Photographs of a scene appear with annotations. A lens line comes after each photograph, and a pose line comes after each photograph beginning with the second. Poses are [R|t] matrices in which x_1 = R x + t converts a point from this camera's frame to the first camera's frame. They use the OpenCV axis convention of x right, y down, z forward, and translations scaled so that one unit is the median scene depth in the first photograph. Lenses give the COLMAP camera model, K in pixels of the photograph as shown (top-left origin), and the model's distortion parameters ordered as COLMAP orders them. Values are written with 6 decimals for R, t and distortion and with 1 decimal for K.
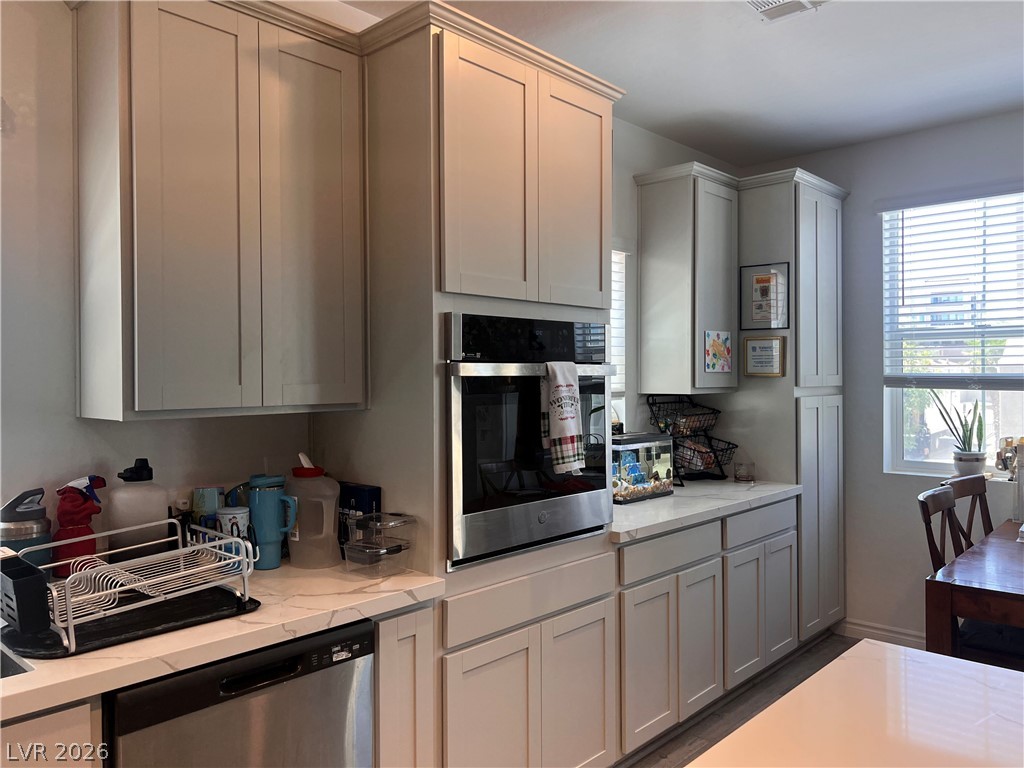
lens RADIAL K [[765.0, 0, 510.7], [0, 765.0, 382.1], [0, 0, 1]] dist [0.034460, -0.026344]
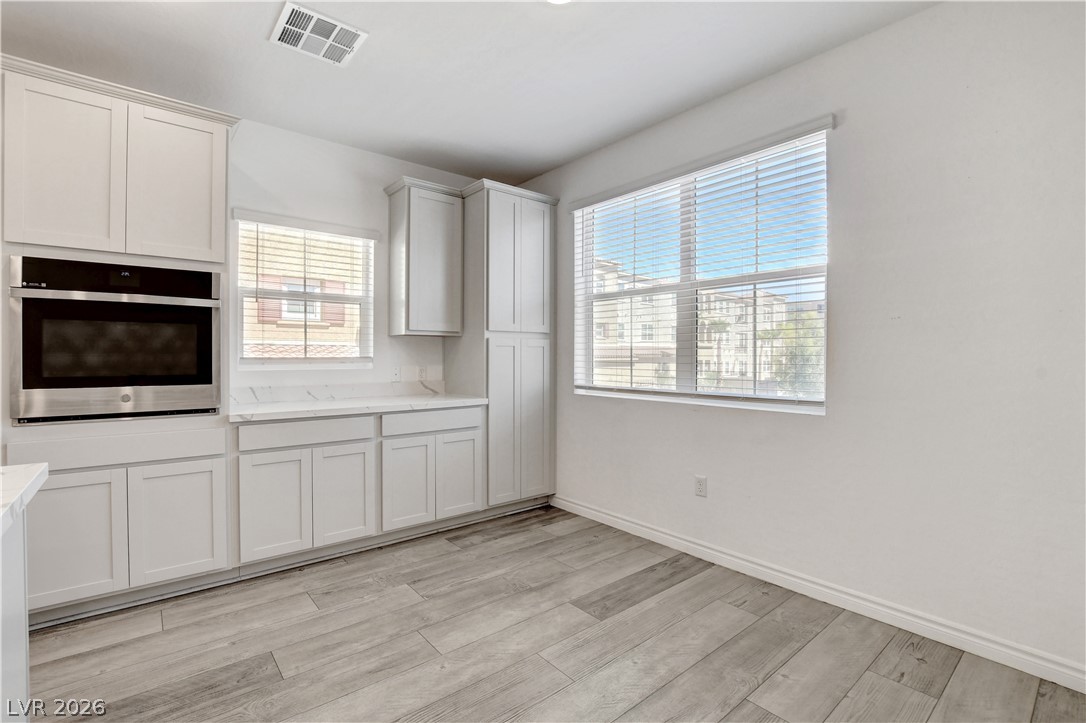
lens RADIAL K [[487.3, 0, 547.4], [0, 487.3, 360.3], [0, 0, 1]] dist [-0.034028, 0.005465]
pose [[0.992094, 0.010247, -0.125080, 0.781630], [-0.009612, 0.999938, 0.005684, 0.072798], [0.125130, -0.004437, 0.992130, 0.144650]]
